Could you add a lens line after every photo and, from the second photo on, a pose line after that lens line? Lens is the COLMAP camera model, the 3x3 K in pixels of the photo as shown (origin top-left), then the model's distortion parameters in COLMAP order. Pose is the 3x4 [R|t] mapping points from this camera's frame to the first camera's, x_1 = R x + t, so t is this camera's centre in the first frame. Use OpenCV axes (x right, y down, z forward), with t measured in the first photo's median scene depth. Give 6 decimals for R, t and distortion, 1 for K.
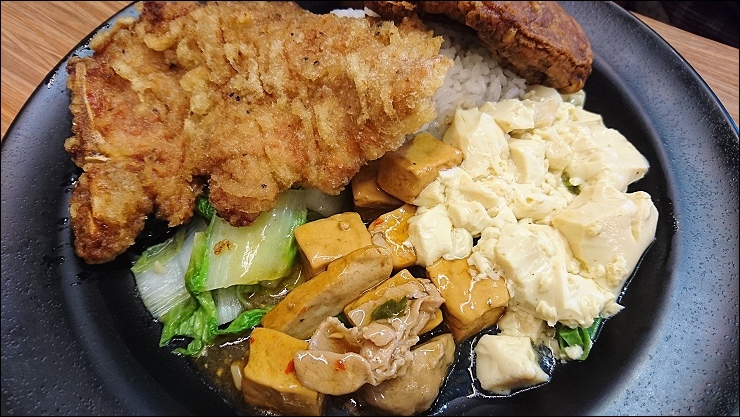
lens RADIAL K [[470.5, 0, 370.0], [0, 470.5, 208.5], [0, 0, 1]] dist [0.155845, -0.244172]
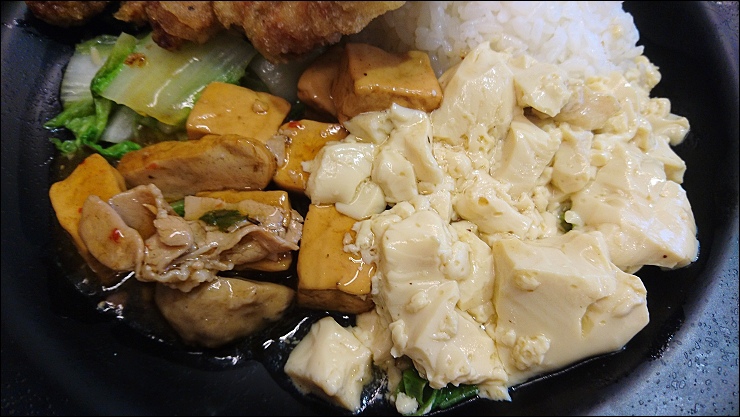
lens RADIAL K [[470.5, 0, 370.0], [0, 470.5, 208.5], [0, 0, 1]] dist [0.155845, -0.244172]
pose [[0.822539, 0.521427, -0.227032, 0.370734], [-0.490434, 0.852469, 0.181027, -0.054577], [0.287930, -0.037558, 0.956915, 0.288587]]
